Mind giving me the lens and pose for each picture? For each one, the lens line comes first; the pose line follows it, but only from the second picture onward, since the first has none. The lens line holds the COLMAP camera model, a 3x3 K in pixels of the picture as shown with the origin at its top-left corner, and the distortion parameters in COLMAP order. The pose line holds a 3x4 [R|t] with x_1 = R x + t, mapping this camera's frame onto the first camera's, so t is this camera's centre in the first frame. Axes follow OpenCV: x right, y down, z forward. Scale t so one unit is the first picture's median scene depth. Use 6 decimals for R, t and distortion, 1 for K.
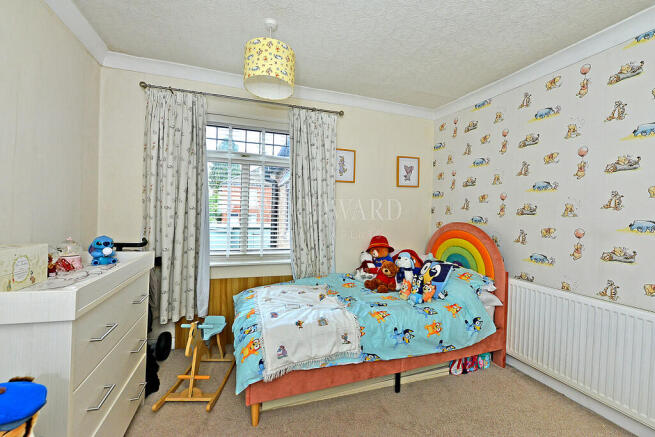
lens RADIAL K [[257.5, 0, 328.2], [0, 257.5, 216.6], [0, 0, 1]] dist [-0.013230, 0.000486]
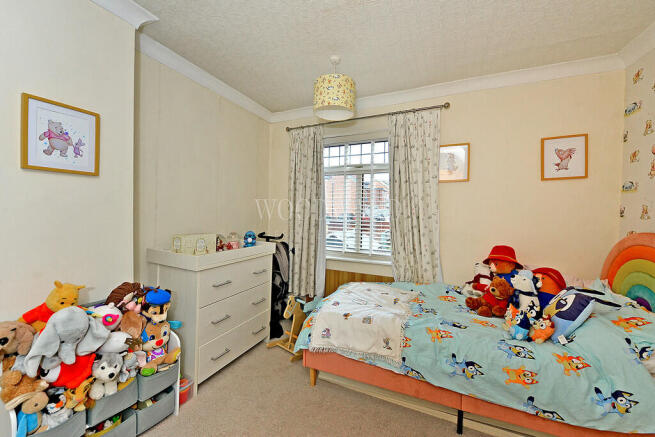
lens RADIAL K [[257.5, 0, 328.0], [0, 257.5, 216.4], [0, 0, 1]] dist [-0.013230, 0.000486]
pose [[0.730593, 0.000421, -0.682813, 0.429076], [-0.007192, 0.999949, -0.007079, -0.007104], [0.682775, 0.010083, 0.730559, 0.081522]]
